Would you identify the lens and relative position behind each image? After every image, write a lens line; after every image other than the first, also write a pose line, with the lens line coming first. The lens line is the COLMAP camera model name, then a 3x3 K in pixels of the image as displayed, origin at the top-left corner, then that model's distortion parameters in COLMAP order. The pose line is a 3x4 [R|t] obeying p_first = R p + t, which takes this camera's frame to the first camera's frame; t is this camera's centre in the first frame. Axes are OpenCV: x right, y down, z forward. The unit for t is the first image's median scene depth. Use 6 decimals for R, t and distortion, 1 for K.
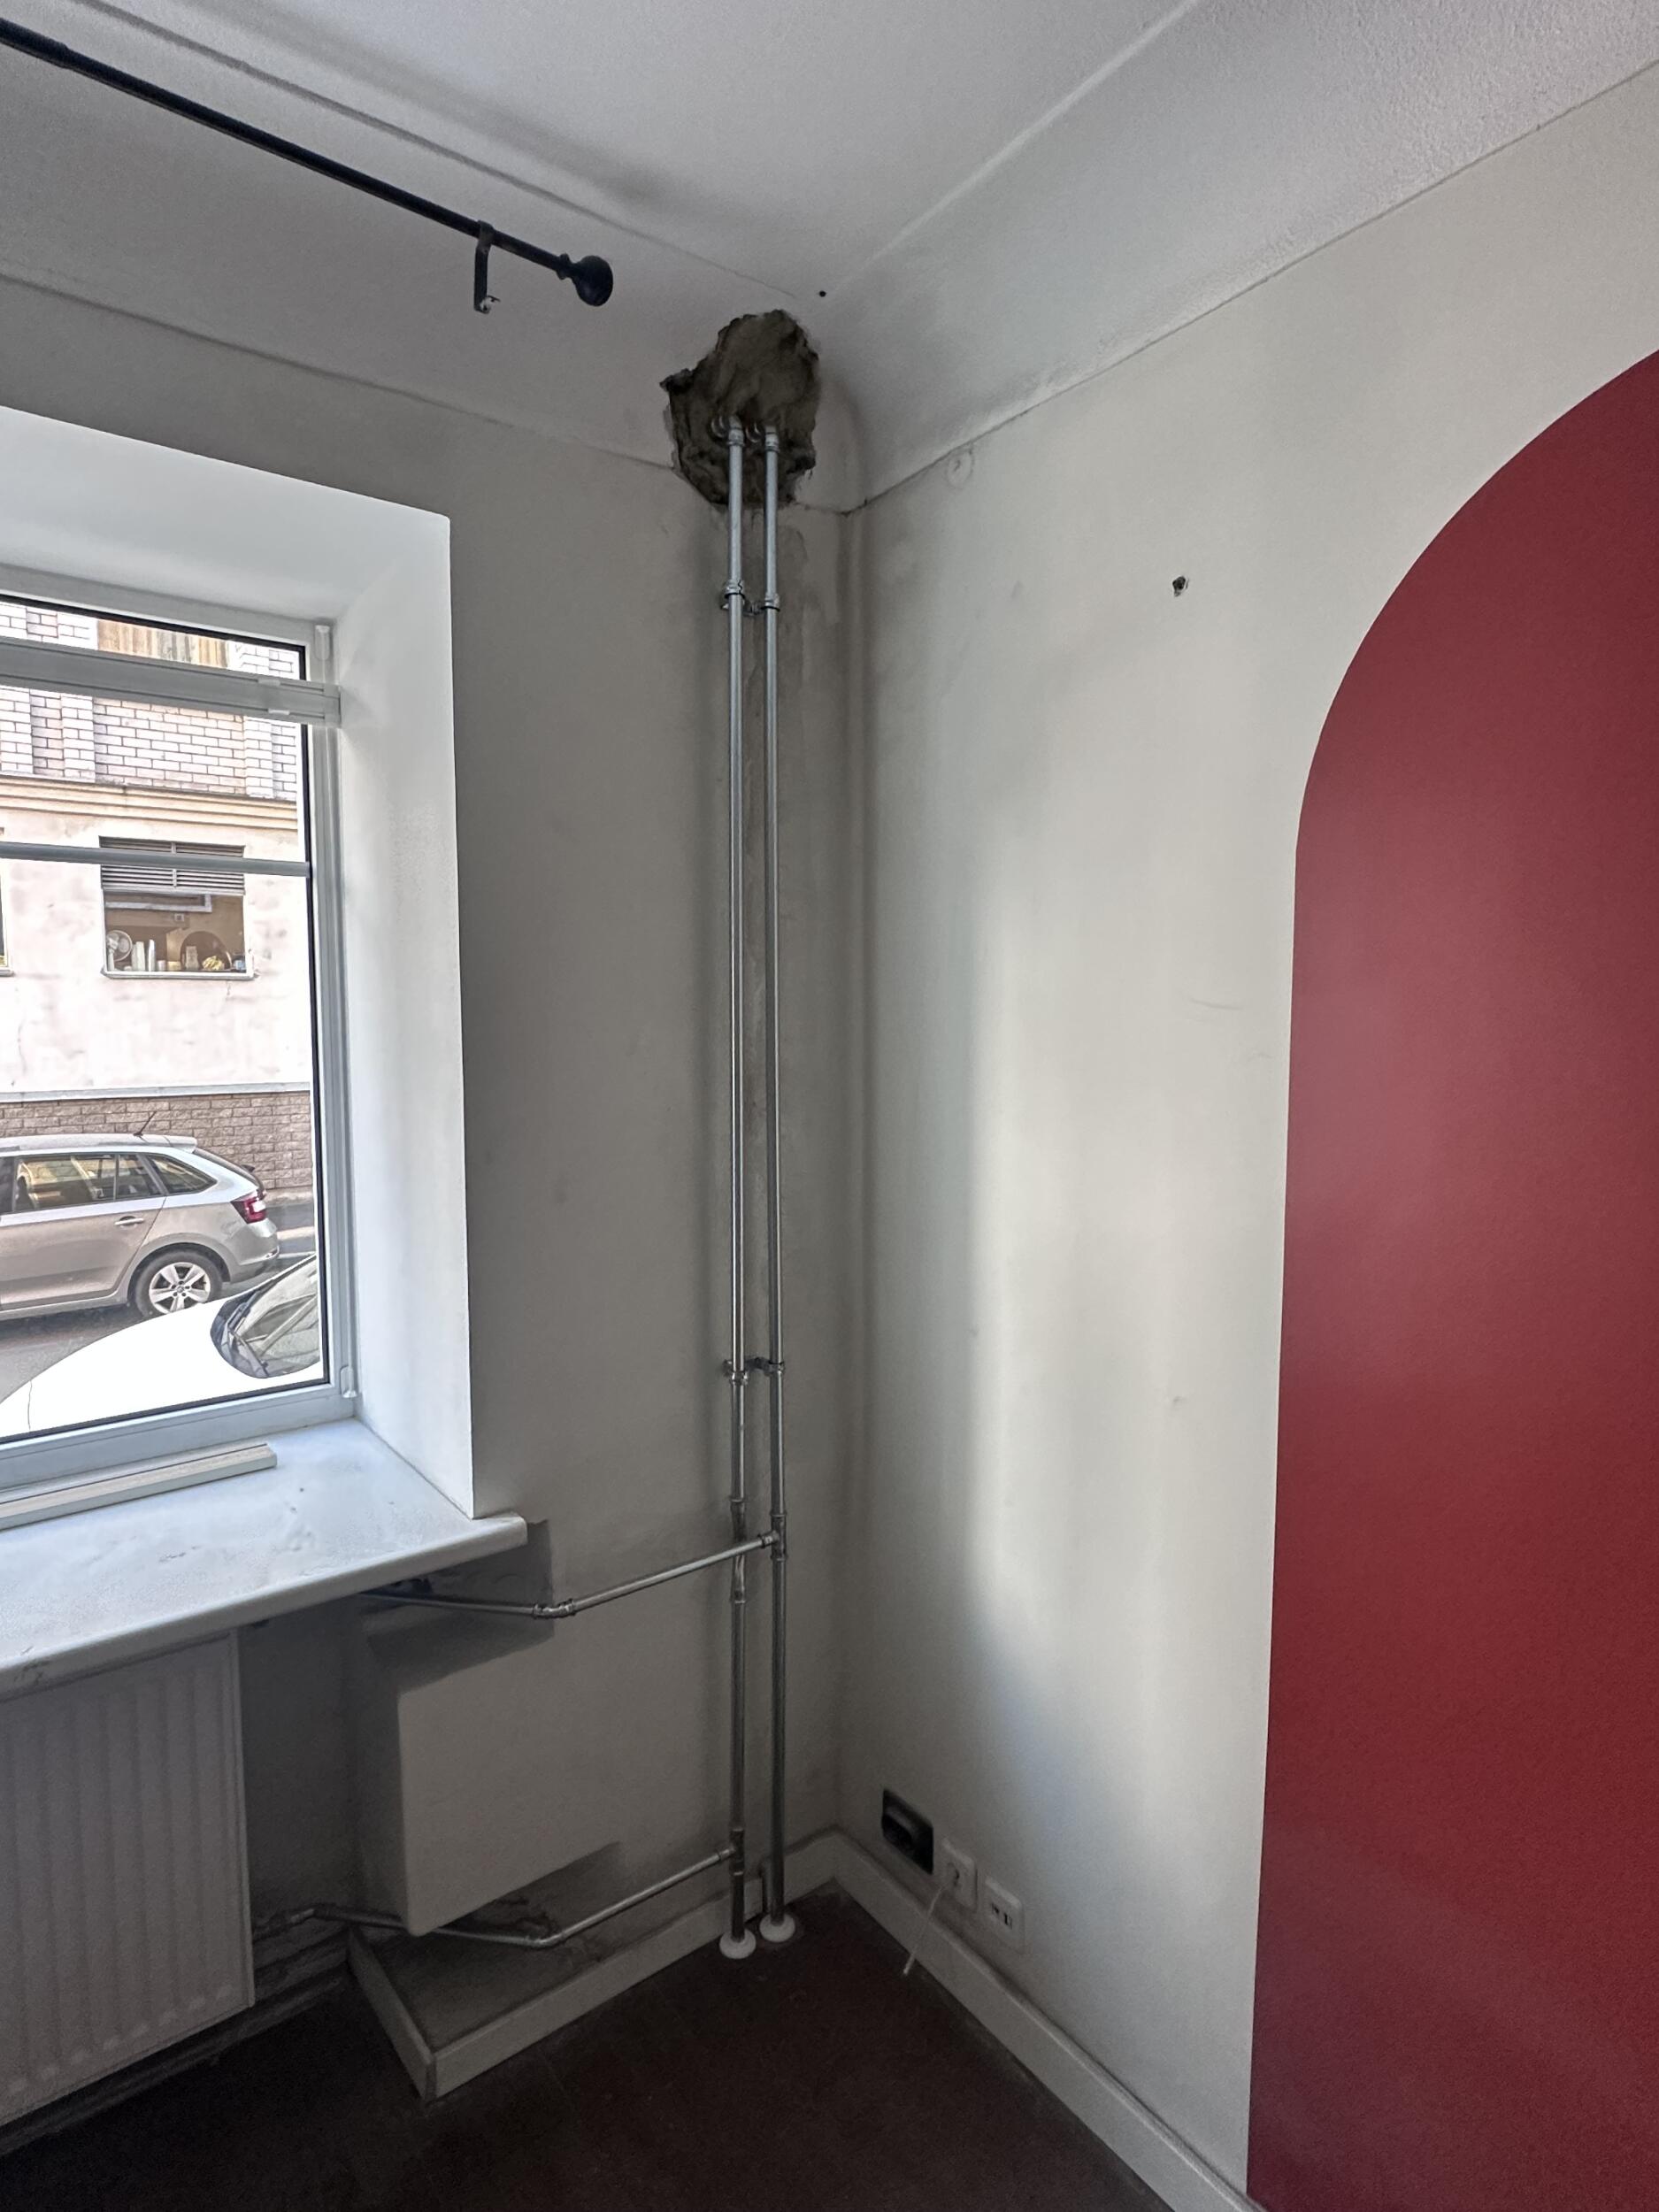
lens RADIAL K [[1183.0, 0, 829.5], [0, 1183.0, 1106.0], [0, 0, 1]] dist [-0.001998, -0.000814]
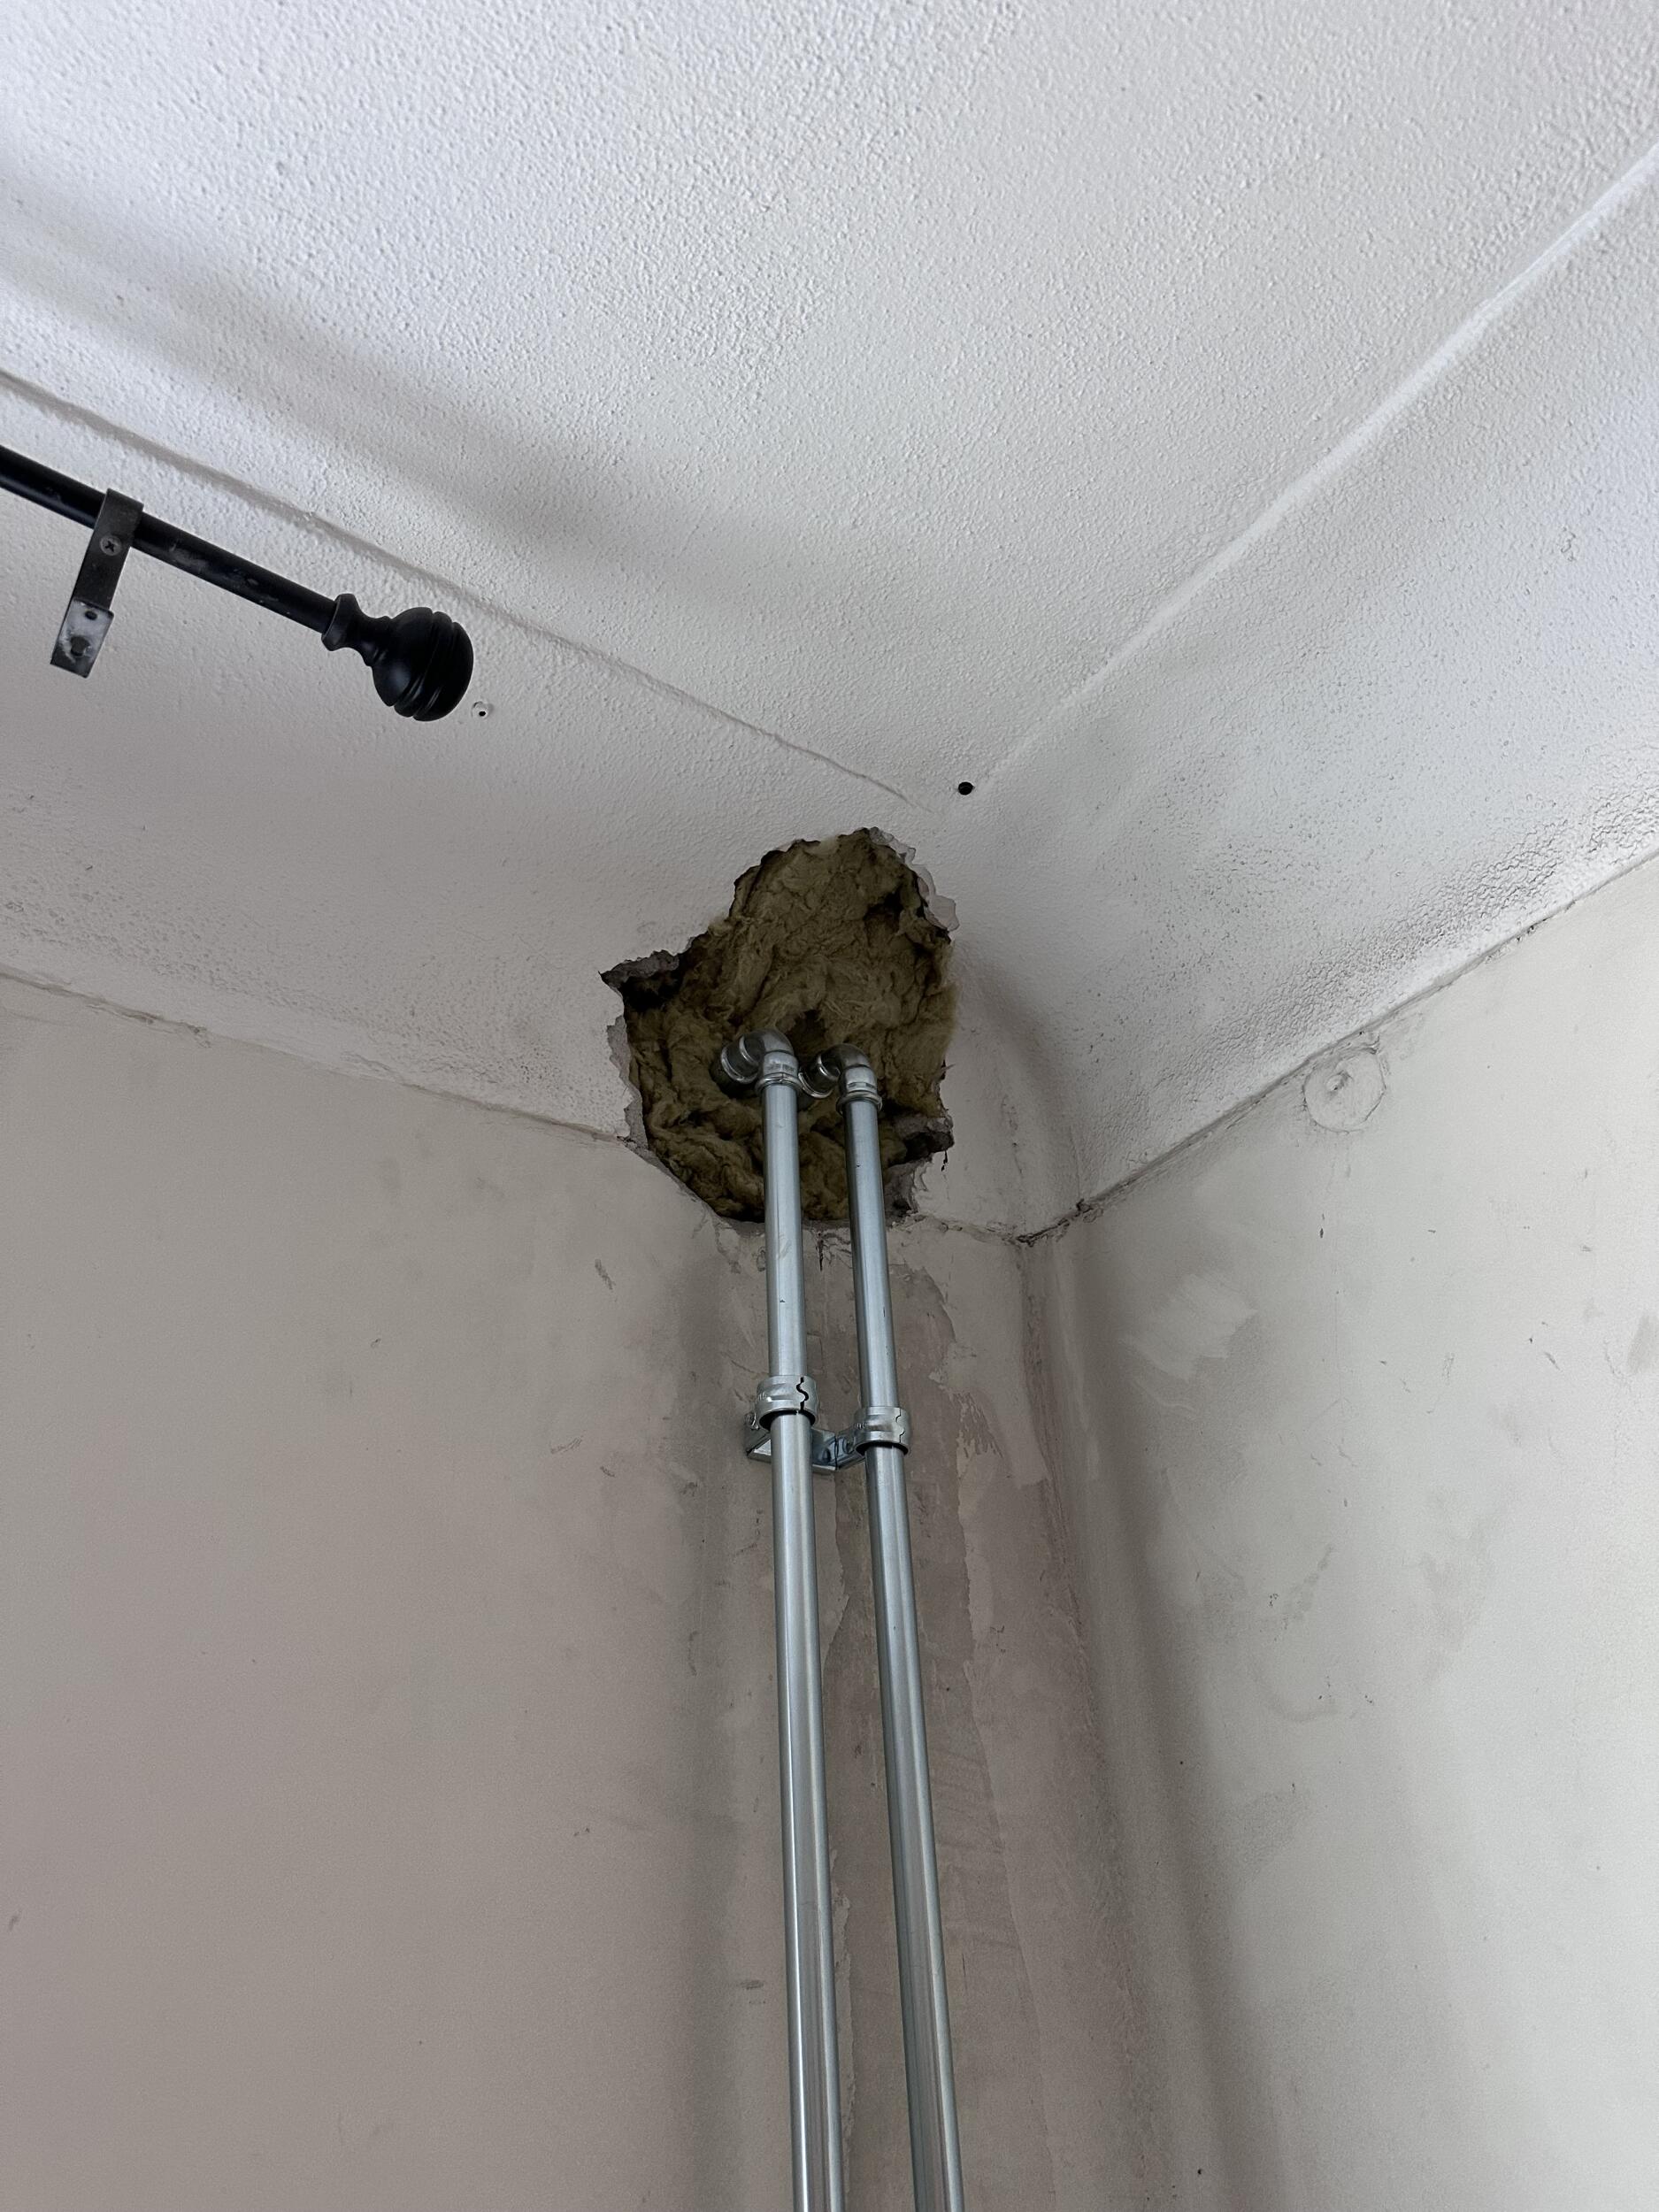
lens RADIAL K [[1557.7, 0, 829.5], [0, 1557.7, 1106.0], [0, 0, 1]] dist [0.081741, -0.000097]
pose [[0.998266, -0.058648, 0.005028, -0.063721], [0.049817, 0.796252, -0.602911, -0.216169], [0.031356, 0.602116, 0.797793, 0.554716]]
